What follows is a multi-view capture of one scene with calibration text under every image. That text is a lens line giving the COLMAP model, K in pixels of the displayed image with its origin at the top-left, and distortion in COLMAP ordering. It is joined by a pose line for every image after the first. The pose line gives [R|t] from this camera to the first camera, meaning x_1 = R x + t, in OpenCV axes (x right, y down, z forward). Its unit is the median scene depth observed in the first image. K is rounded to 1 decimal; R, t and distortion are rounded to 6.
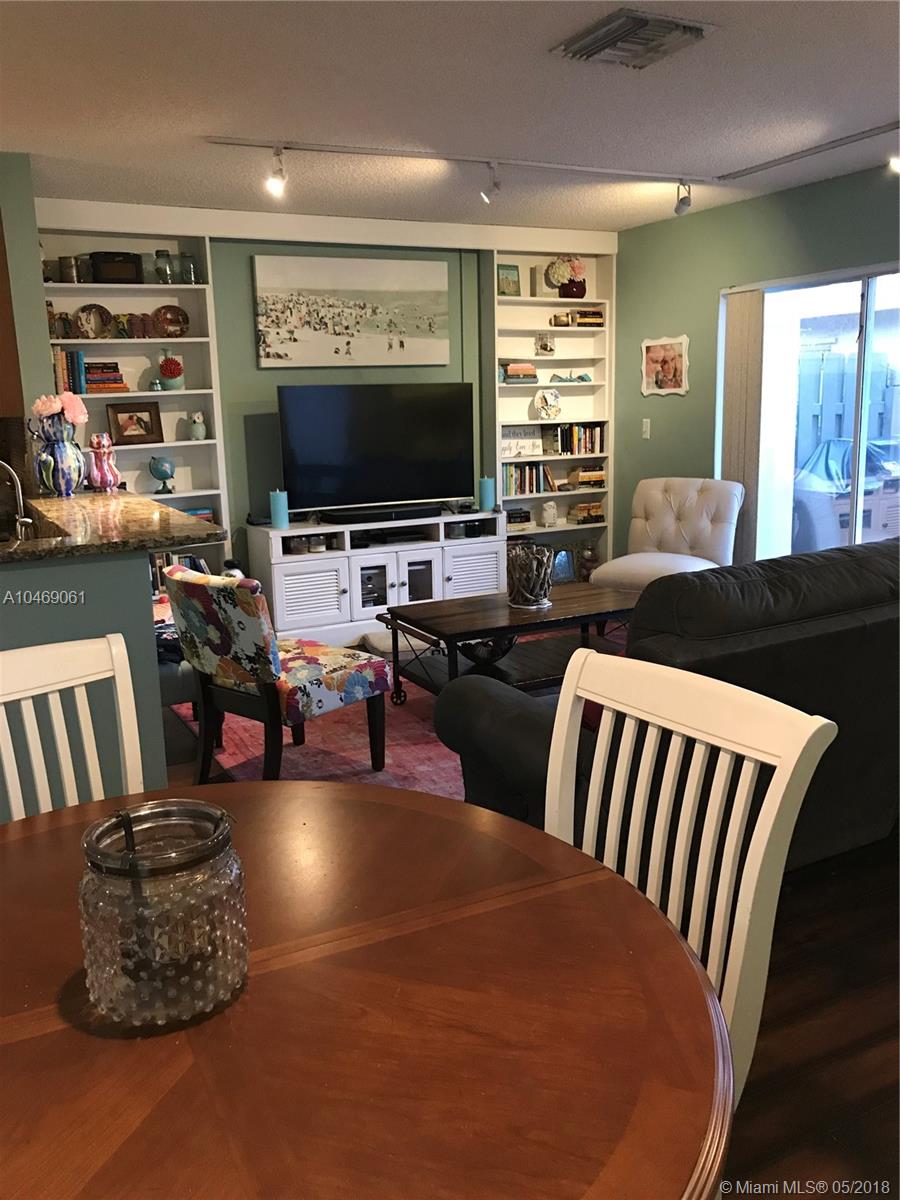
lens RADIAL K [[985.6, 0, 444.4], [0, 985.6, 600.5], [0, 0, 1]] dist [0.039550, -0.027123]
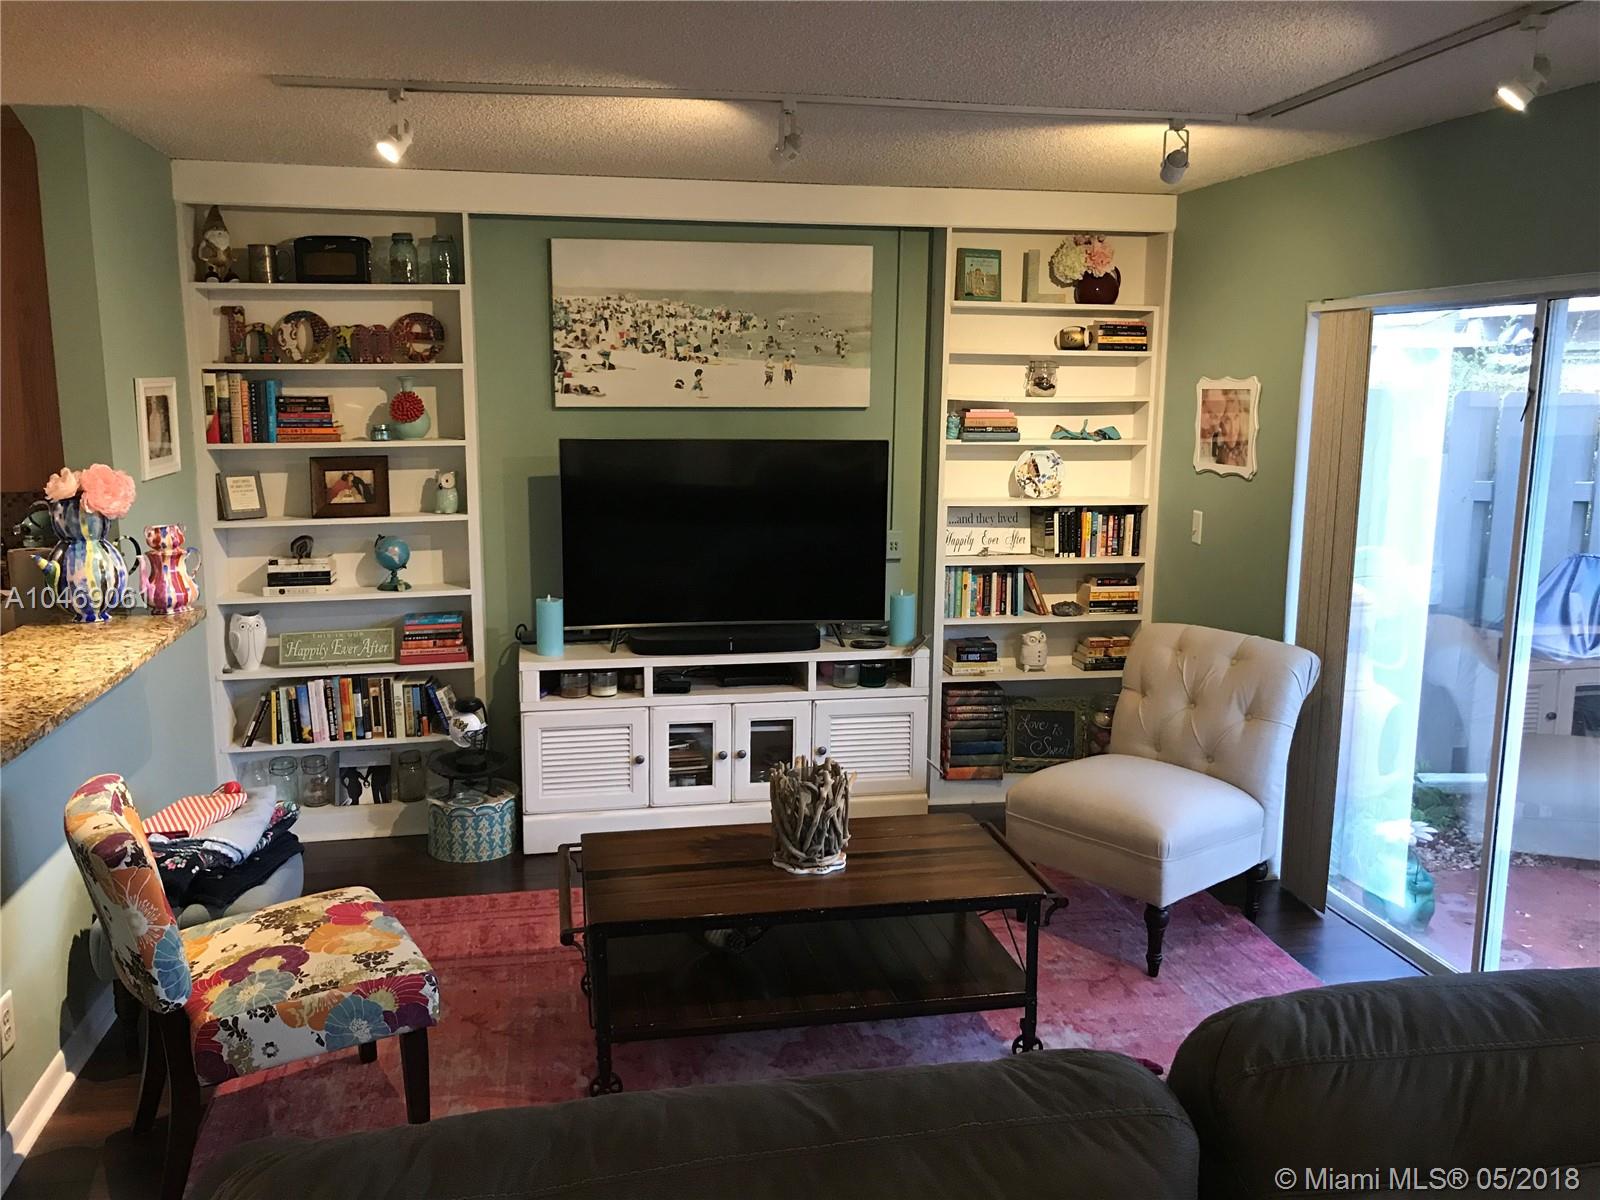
lens RADIAL K [[1314.2, 0, 802.8], [0, 1314.2, 616.7], [0, 0, 1]] dist [0.039550, -0.027123]
pose [[0.958958, 0.084965, -0.270520, 0.219476], [-0.091032, 0.995798, -0.009937, -0.101993], [0.268539, 0.034155, 0.962663, 0.203720]]
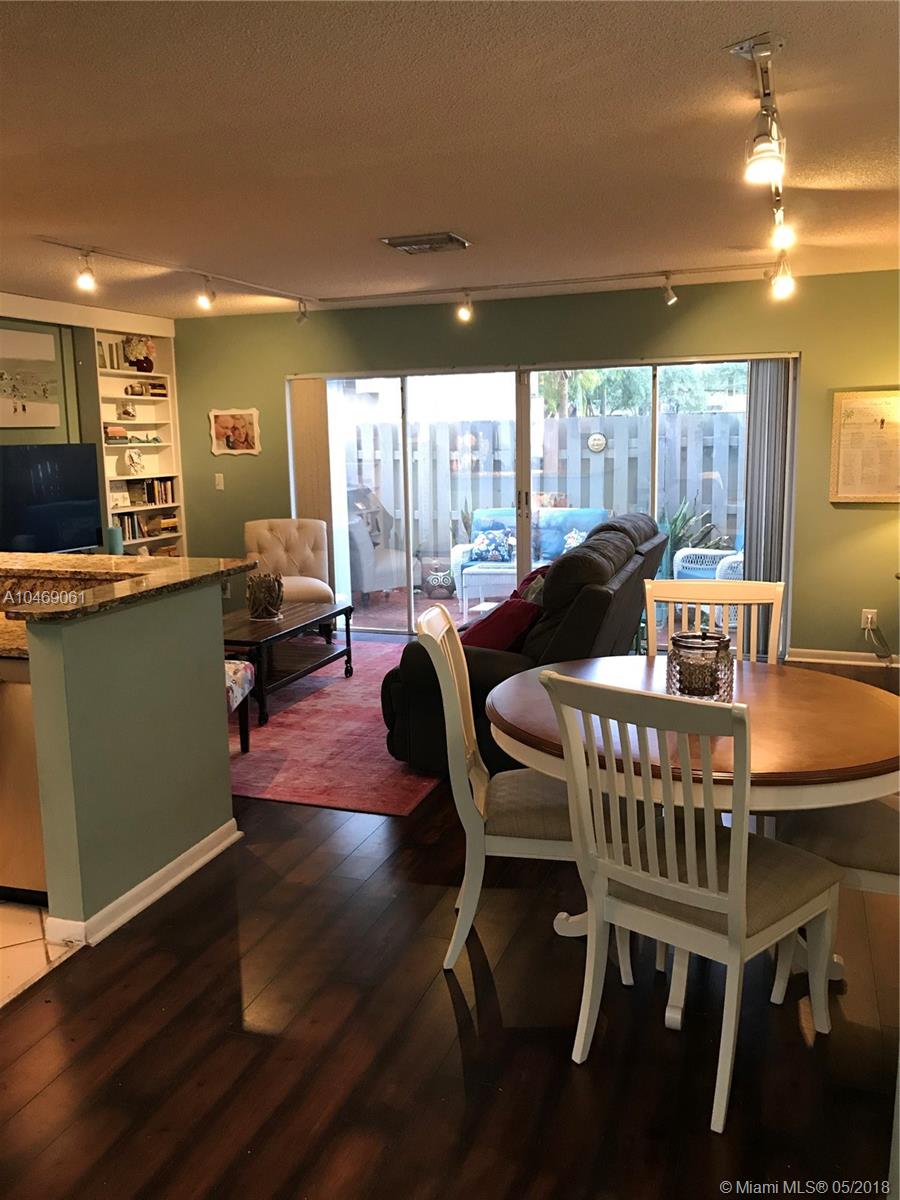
lens RADIAL K [[985.6, 0, 433.1], [0, 985.6, 595.8], [0, 0, 1]] dist [0.039550, -0.027123]
pose [[0.743510, -0.097608, 0.661563, -0.469602], [0.135417, 0.990770, -0.006011, 0.009582], [-0.654870, 0.094056, 0.749866, -0.081306]]
